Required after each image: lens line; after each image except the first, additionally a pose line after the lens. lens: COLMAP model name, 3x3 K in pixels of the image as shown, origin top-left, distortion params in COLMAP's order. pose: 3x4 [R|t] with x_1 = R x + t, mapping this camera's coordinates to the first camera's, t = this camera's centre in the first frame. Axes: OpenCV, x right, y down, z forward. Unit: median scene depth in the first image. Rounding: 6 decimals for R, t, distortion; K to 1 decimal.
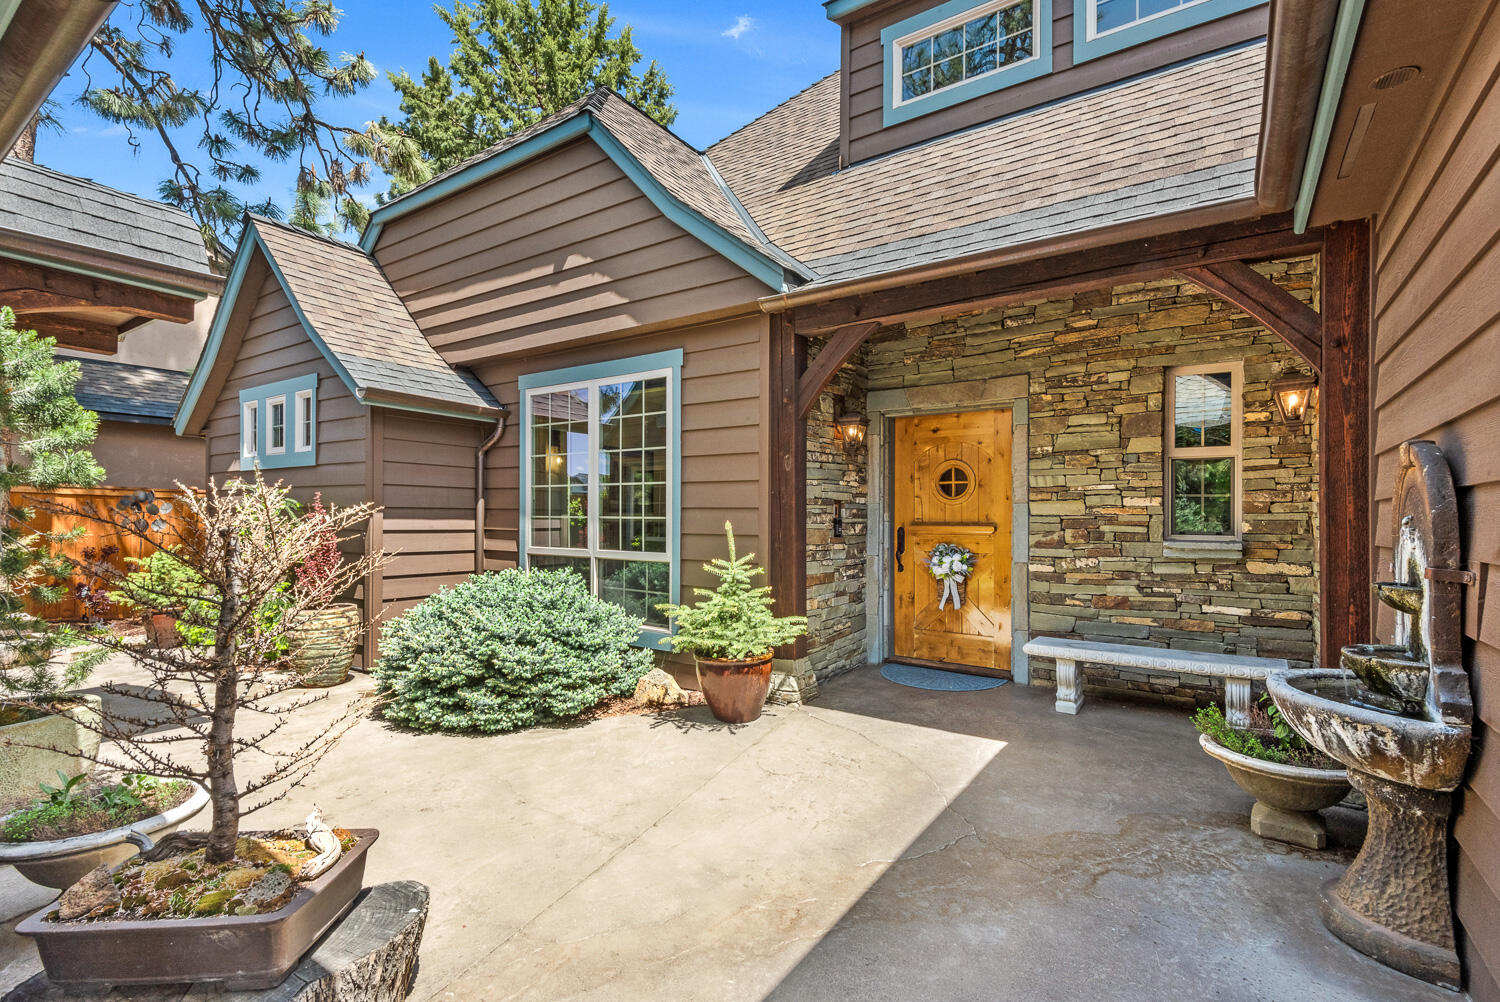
lens RADIAL K [[689.9, 0, 754.6], [0, 689.9, 533.6], [0, 0, 1]] dist [0.025467, 0.000032]
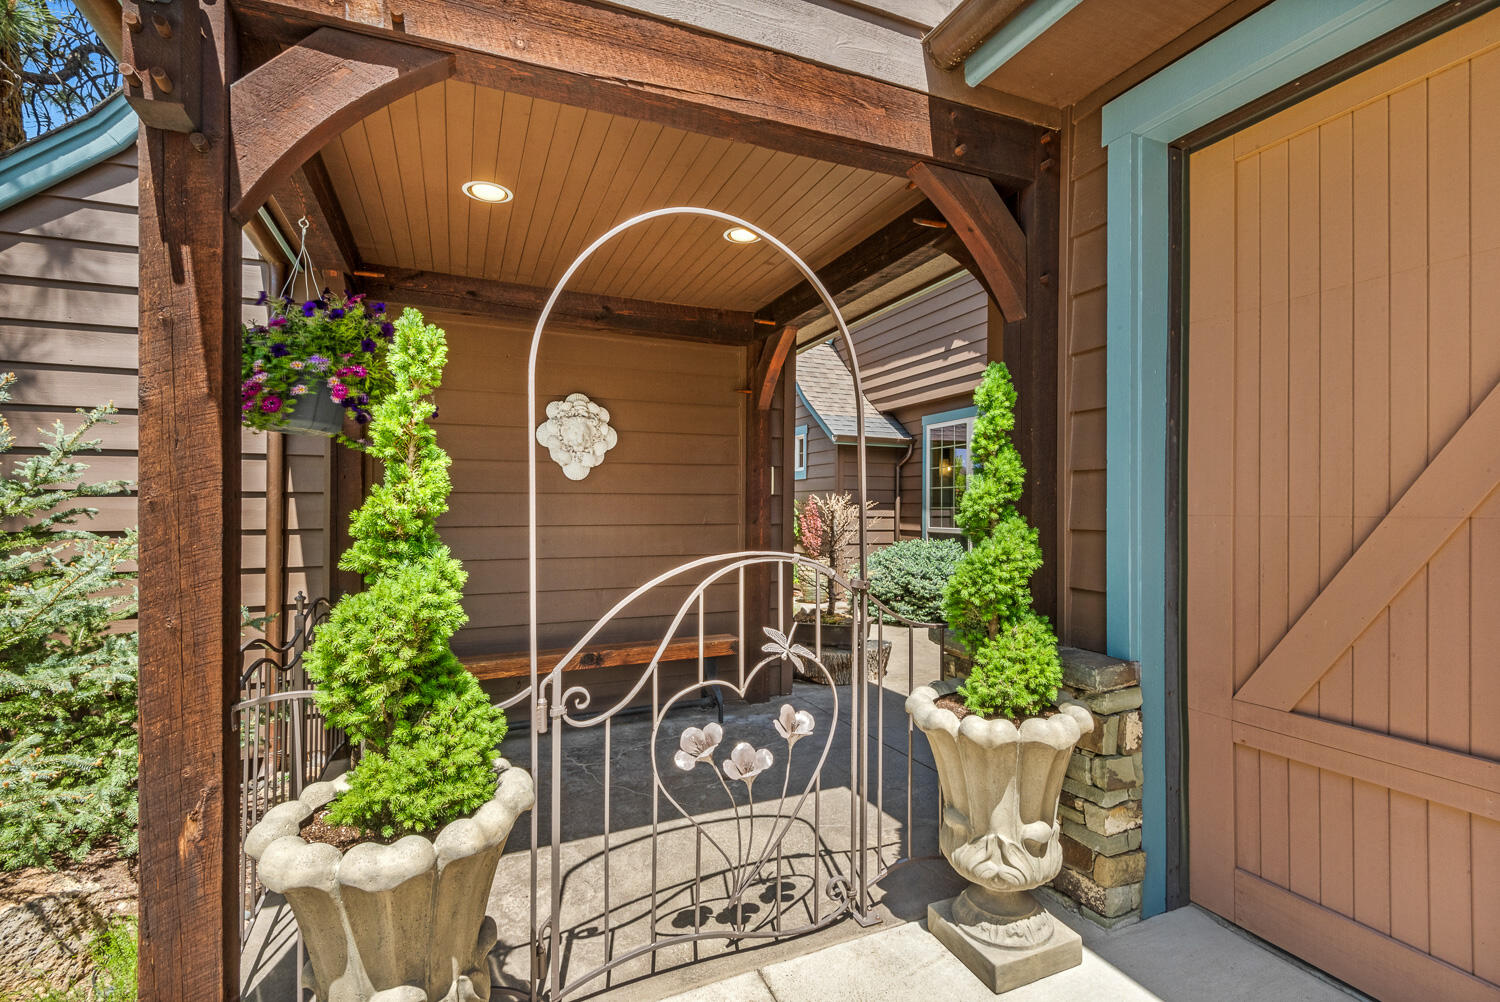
lens RADIAL K [[689.9, 0, 750.1], [0, 689.9, 512.4], [0, 0, 1]] dist [0.025467, 0.000032]
pose [[0.841865, -0.006310, -0.539651, 0.180532], [-0.006644, 0.999735, -0.022053, 0.023747], [0.539647, 0.022151, 0.841600, -0.540264]]
